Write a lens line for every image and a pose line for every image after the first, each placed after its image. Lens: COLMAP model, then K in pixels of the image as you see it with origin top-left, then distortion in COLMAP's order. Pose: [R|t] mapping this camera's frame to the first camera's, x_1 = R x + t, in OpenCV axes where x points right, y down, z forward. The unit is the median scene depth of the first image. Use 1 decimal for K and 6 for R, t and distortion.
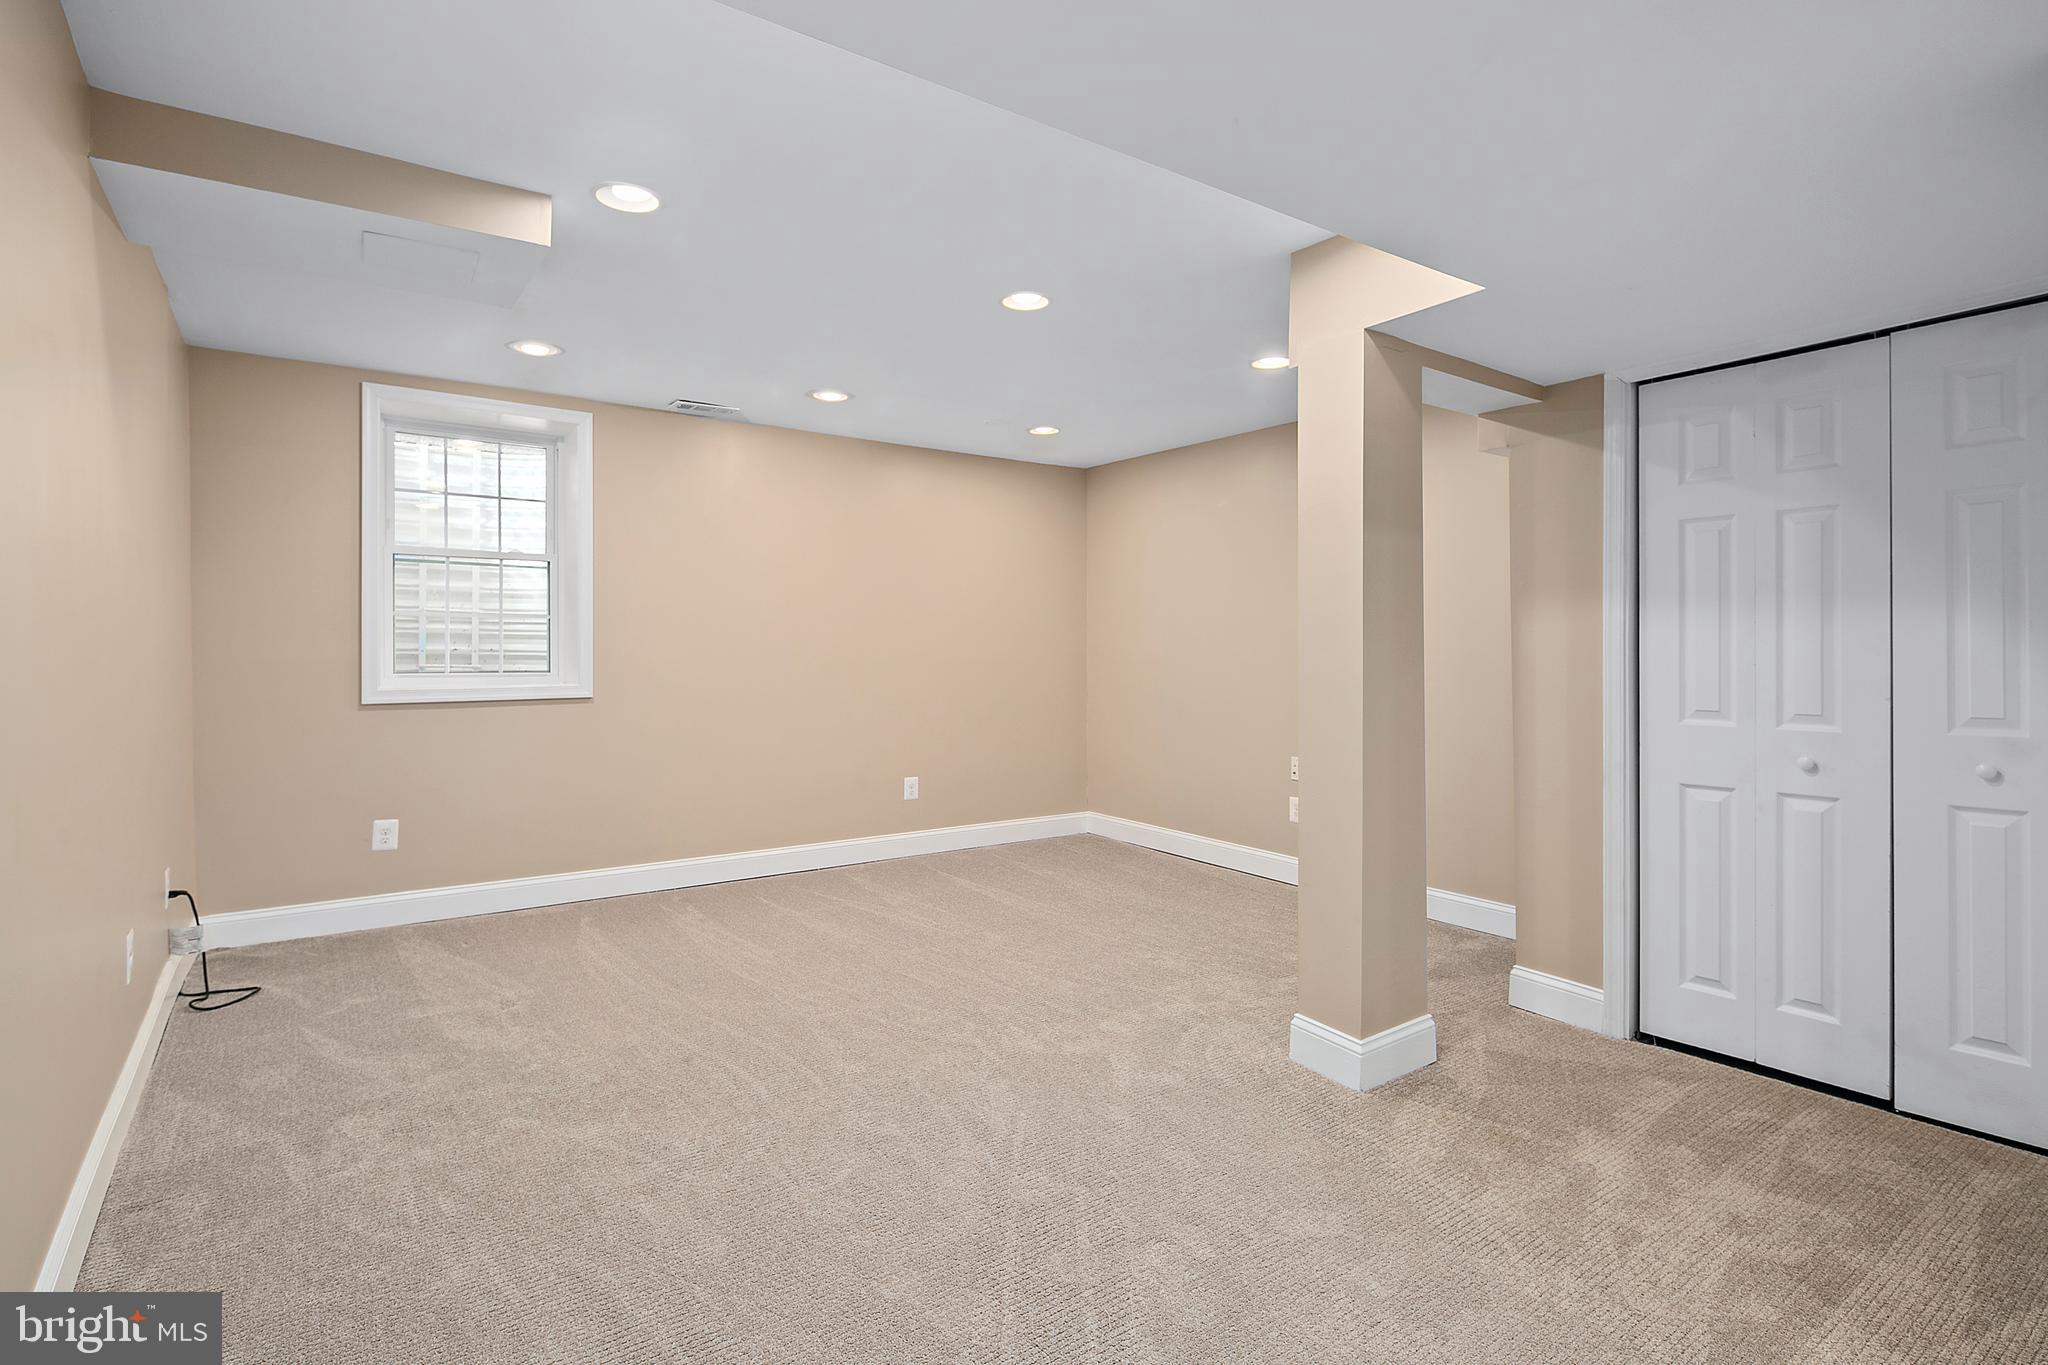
lens RADIAL K [[994.6, 0, 1025.0], [0, 994.6, 665.1], [0, 0, 1]] dist [0.004923, -0.005991]
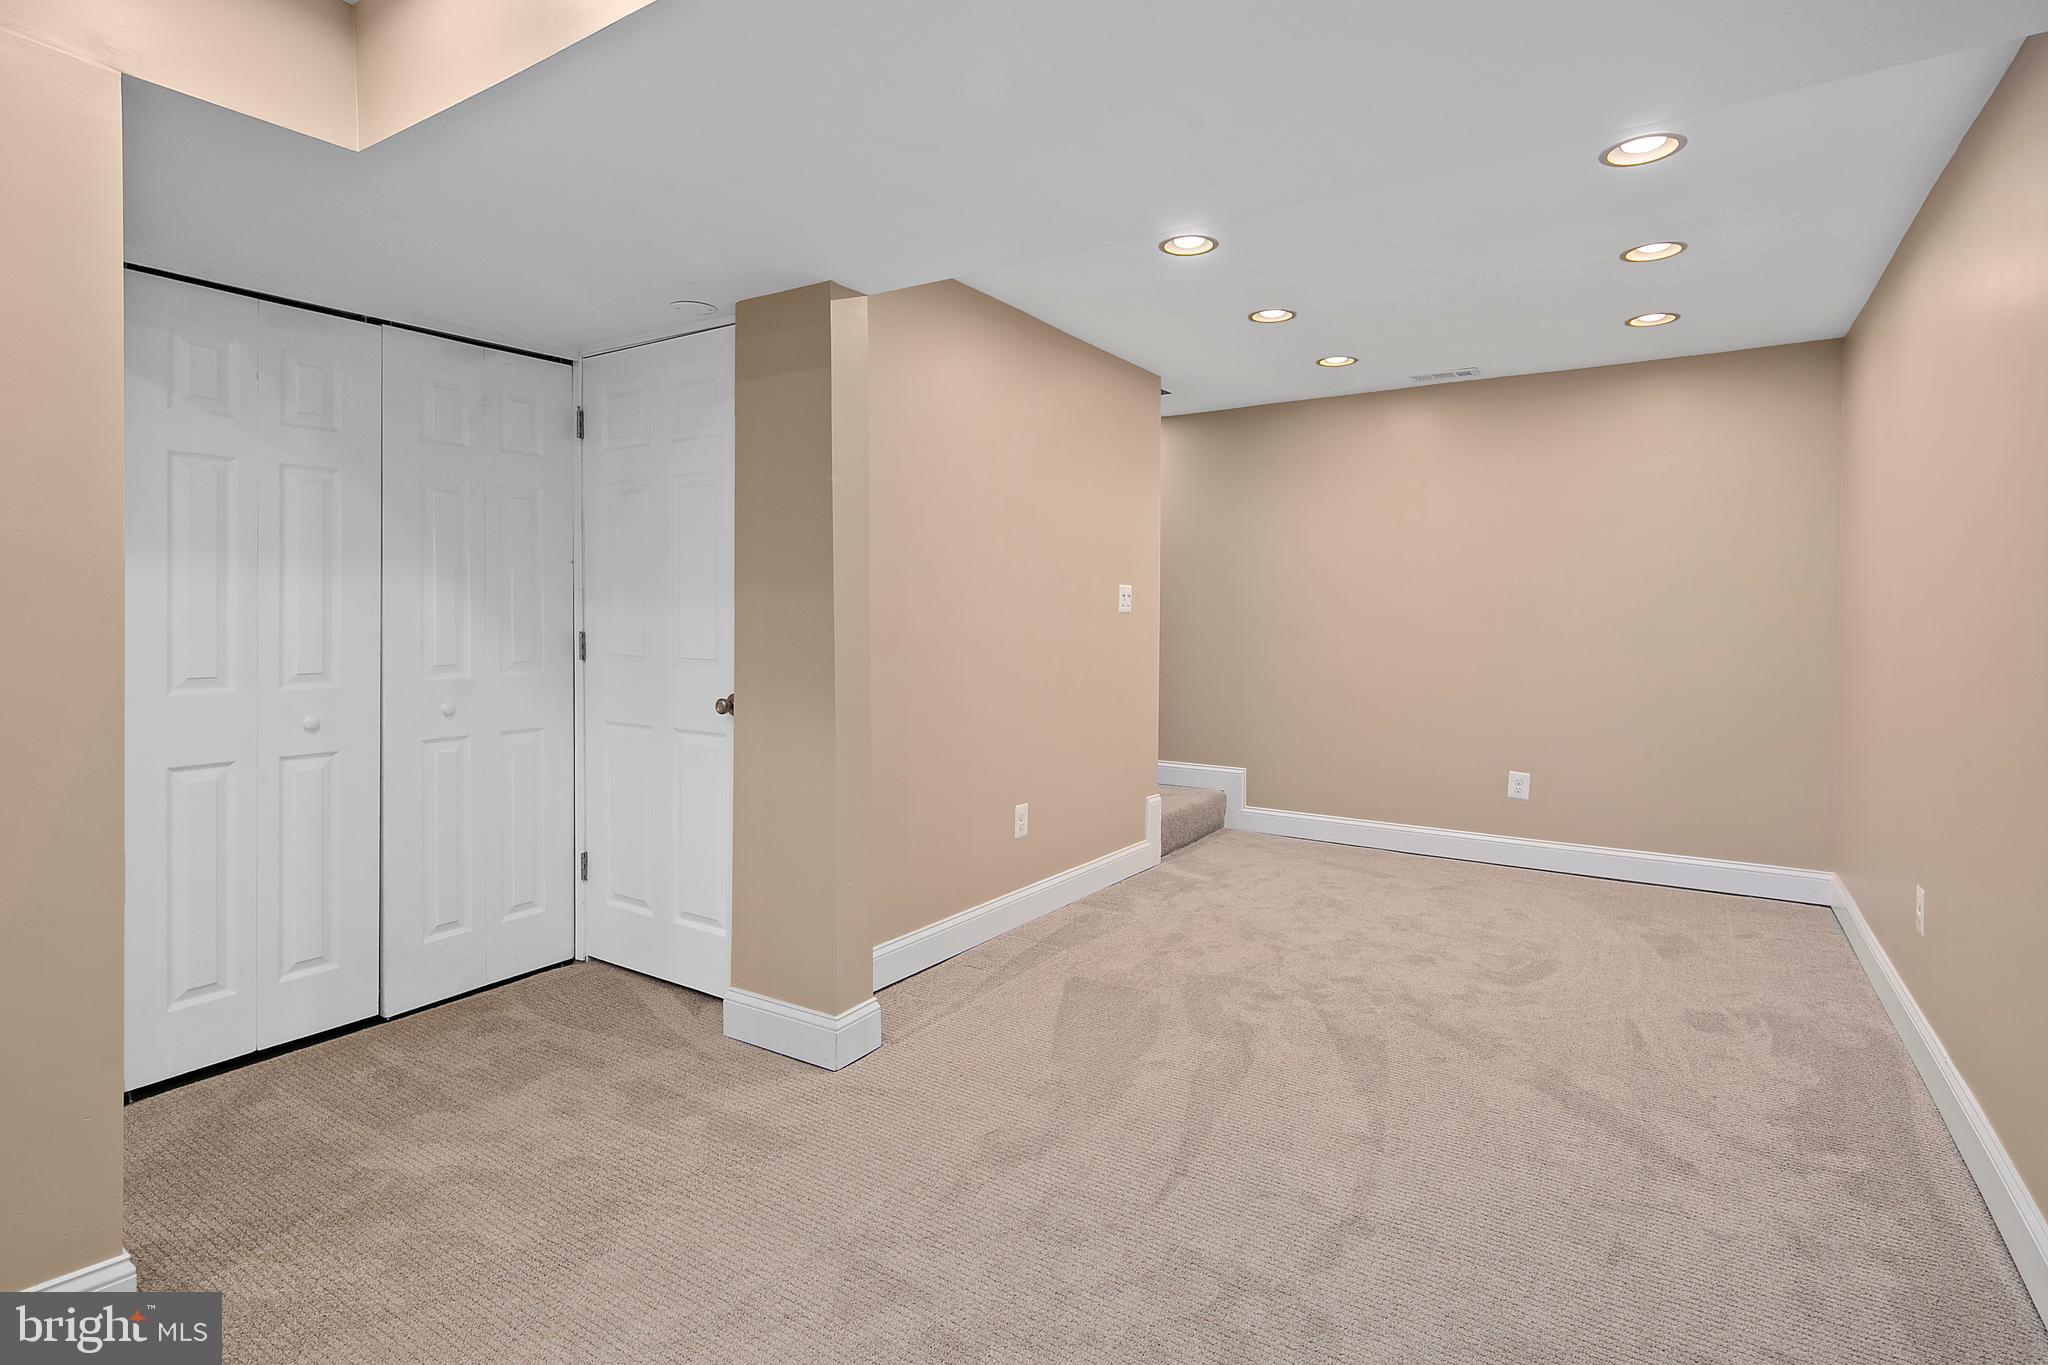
lens RADIAL K [[994.6, 0, 1020.4], [0, 994.6, 637.4], [0, 0, 1]] dist [0.004923, -0.005991]
pose [[-0.352212, -0.021827, 0.935666, -0.407660], [0.003812, 0.999686, 0.024756, -0.008955], [-0.935913, 0.012286, -0.352018, 0.697079]]
